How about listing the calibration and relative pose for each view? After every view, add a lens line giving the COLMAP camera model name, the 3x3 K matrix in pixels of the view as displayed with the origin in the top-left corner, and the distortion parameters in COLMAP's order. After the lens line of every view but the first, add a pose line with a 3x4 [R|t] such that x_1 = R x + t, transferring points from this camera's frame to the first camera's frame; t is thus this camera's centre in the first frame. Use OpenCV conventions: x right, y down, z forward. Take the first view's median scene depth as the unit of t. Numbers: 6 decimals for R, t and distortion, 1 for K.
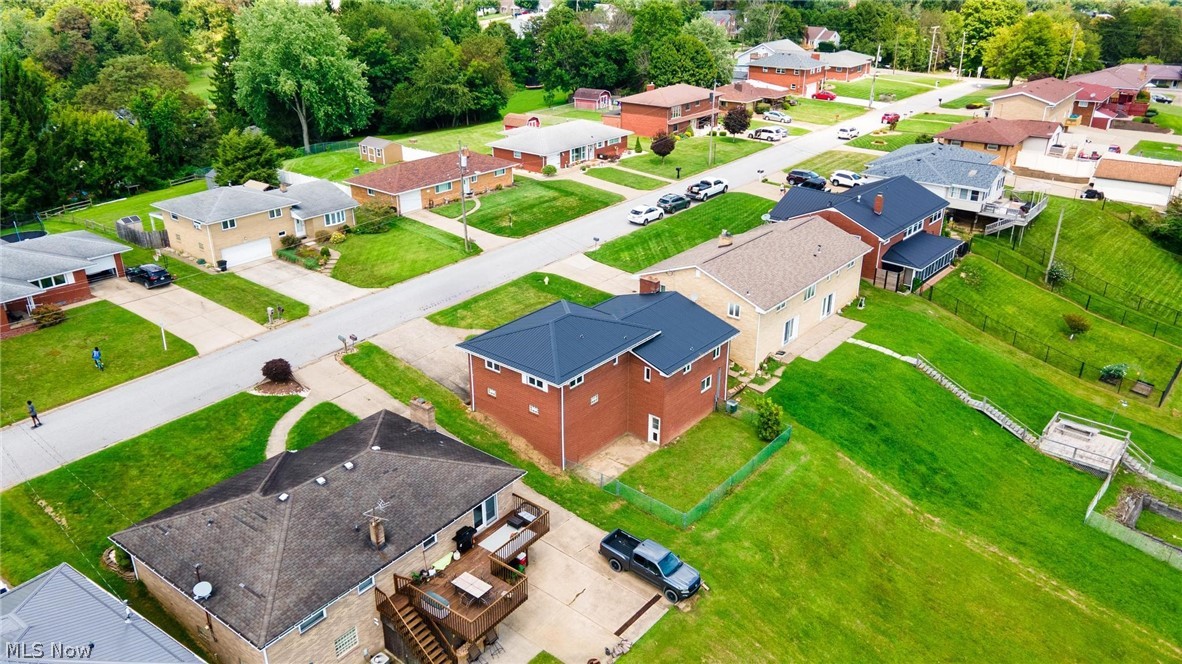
lens RADIAL K [[859.7, 0, 590.7], [0, 859.7, 324.9], [0, 0, 1]] dist [0.024747, 0.029709]
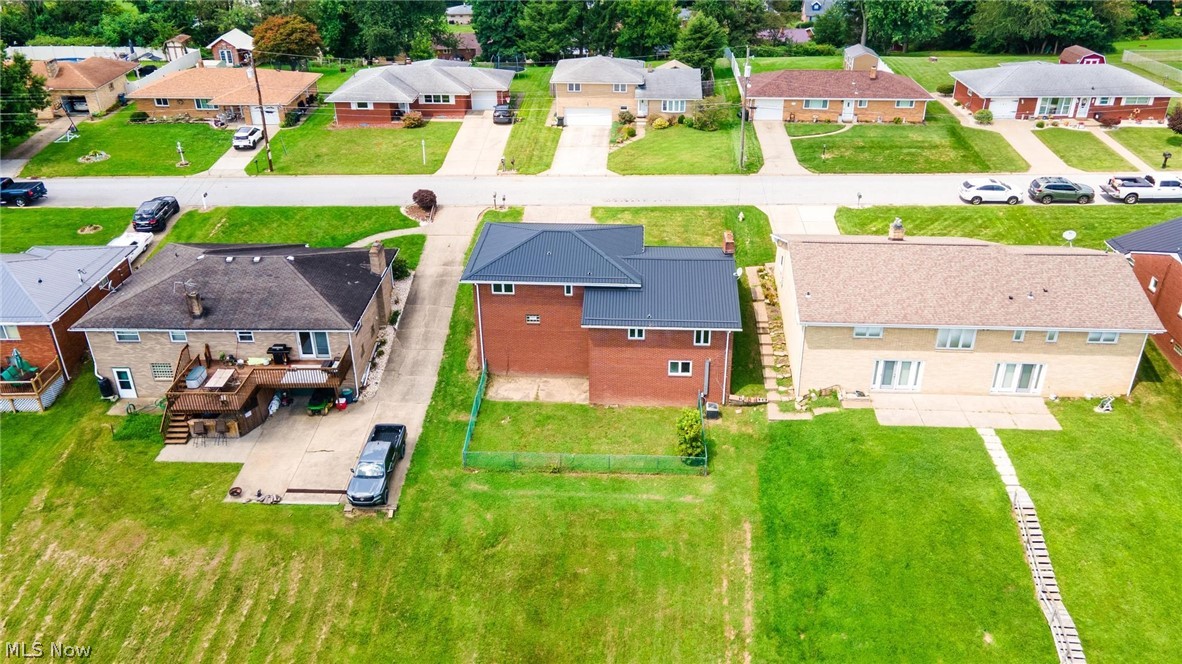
lens RADIAL K [[859.7, 0, 612.9], [0, 859.7, 301.3], [0, 0, 1]] dist [0.024747, 0.029709]
pose [[0.603344, 0.370493, -0.706195, 0.567246], [-0.316526, 0.924046, 0.214359, -0.127582], [0.731975, 0.094197, 0.674788, 0.336154]]
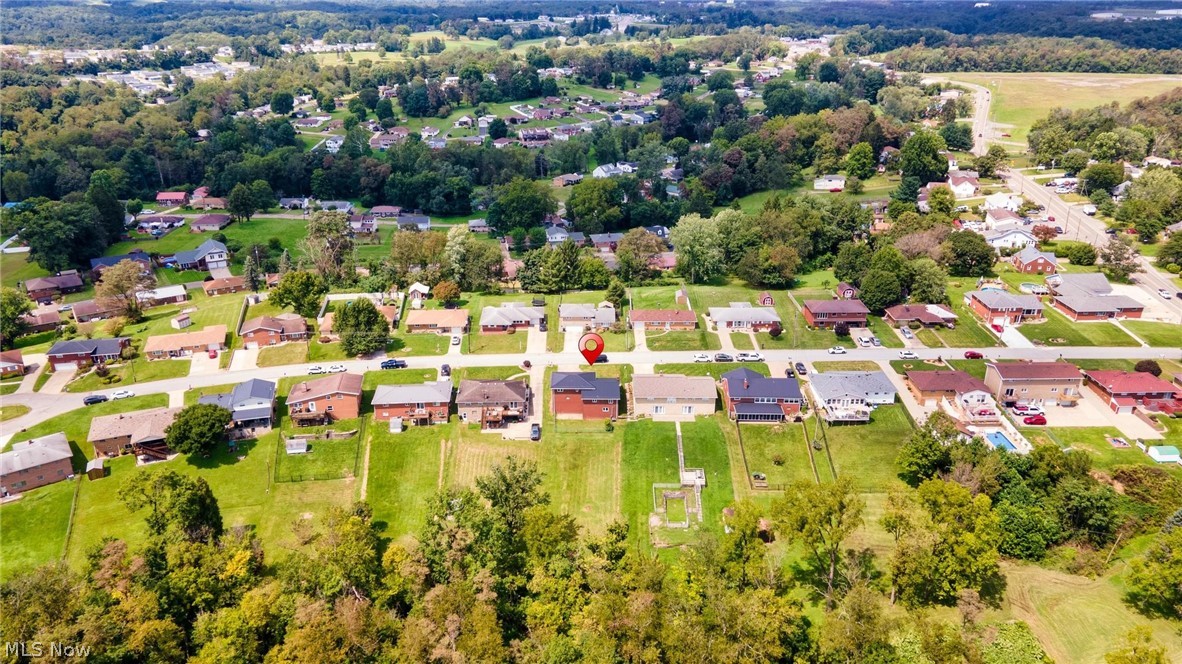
lens RADIAL K [[859.7, 0, 586.8], [0, 859.7, 327.2], [0, 0, 1]] dist [0.024747, 0.029709]
pose [[0.629570, 0.291847, -0.720047, 2.068691], [-0.305514, 0.945103, 0.115941, -0.514784], [0.714355, 0.146992, 0.684171, -1.189459]]
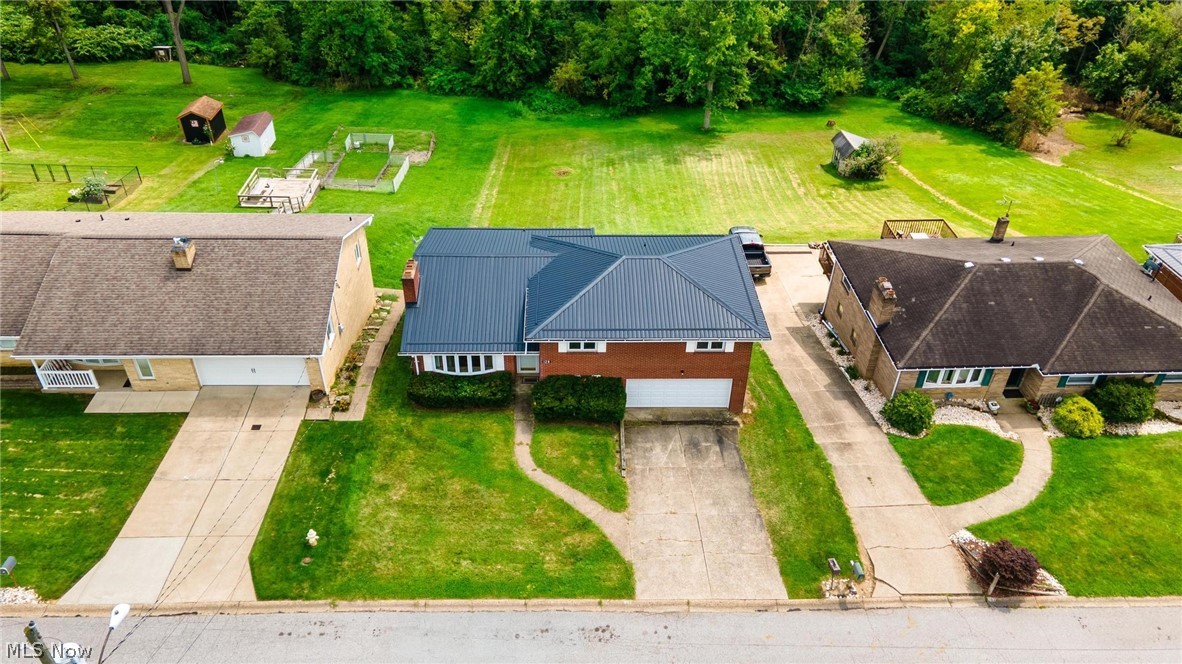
lens RADIAL K [[859.7, 0, 587.4], [0, 859.7, 330.0], [0, 0, 1]] dist [0.024747, 0.029709]
pose [[-0.651978, -0.460010, 0.602757, -0.373970], [0.282099, 0.590719, 0.755957, -0.423387], [-0.703808, 0.662905, -0.255367, 1.017376]]
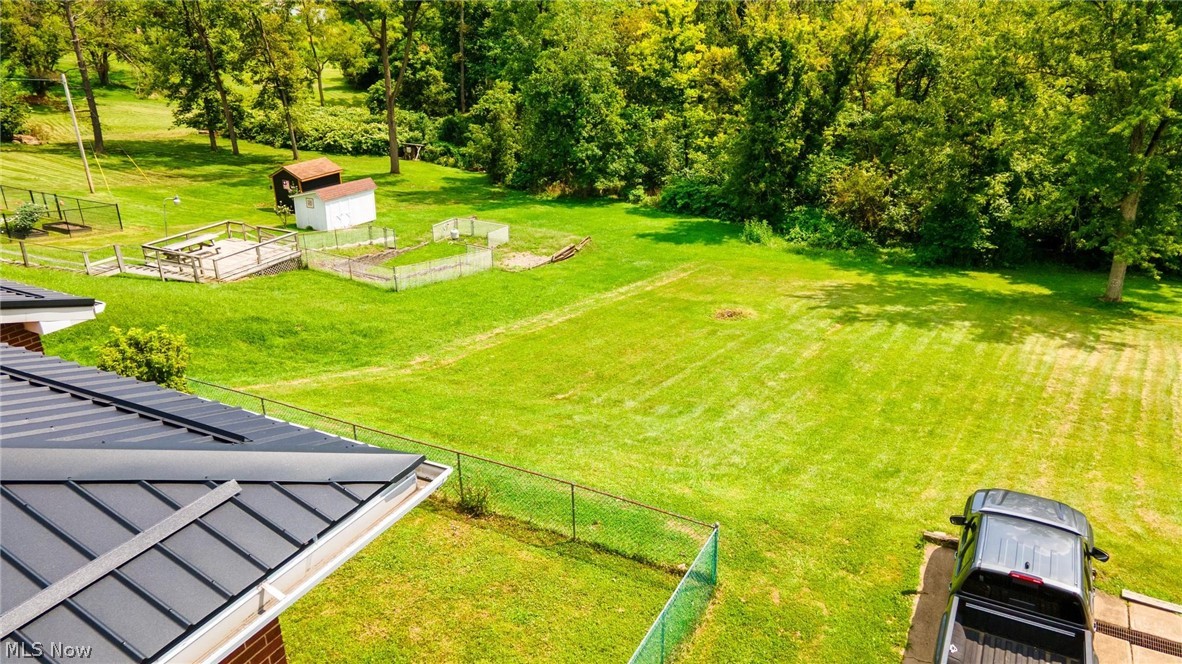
lens RADIAL K [[859.7, 0, 587.8], [0, 859.7, 327.8], [0, 0, 1]] dist [0.024747, 0.029709]
pose [[-0.188933, -0.367993, 0.910432, -0.080996], [0.408022, 0.813890, 0.413644, 0.023772], [-0.893209, 0.449627, -0.003622, 0.713028]]
